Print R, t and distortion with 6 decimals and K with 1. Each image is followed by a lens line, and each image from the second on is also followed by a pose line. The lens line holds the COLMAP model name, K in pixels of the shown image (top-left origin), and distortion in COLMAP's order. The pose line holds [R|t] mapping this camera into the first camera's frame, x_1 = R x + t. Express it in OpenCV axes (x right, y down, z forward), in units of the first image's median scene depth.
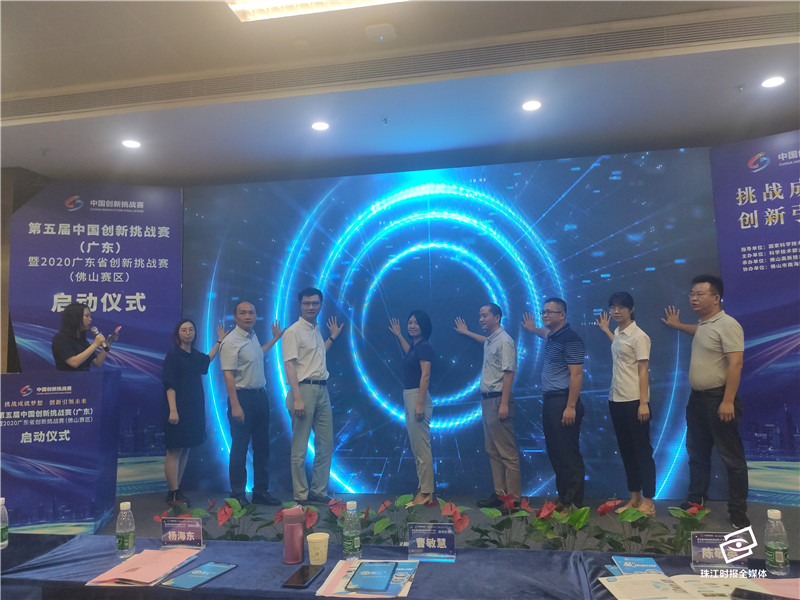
lens RADIAL K [[604.8, 0, 400.0], [0, 604.8, 300.0], [0, 0, 1]] dist [0.111480, -0.190516]
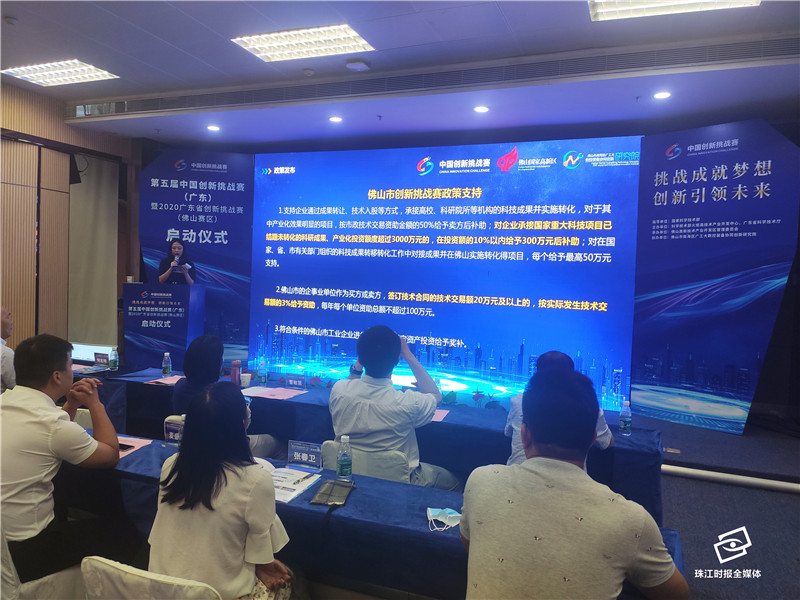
lens RADIAL K [[604.8, 0, 400.0], [0, 604.8, 300.0], [0, 0, 1]] dist [0.111480, -0.190516]
pose [[0.977509, 0.069705, -0.199043, 0.310133], [-0.043451, 0.990116, 0.133350, -0.068775], [0.206371, -0.121702, 0.970876, -0.356371]]
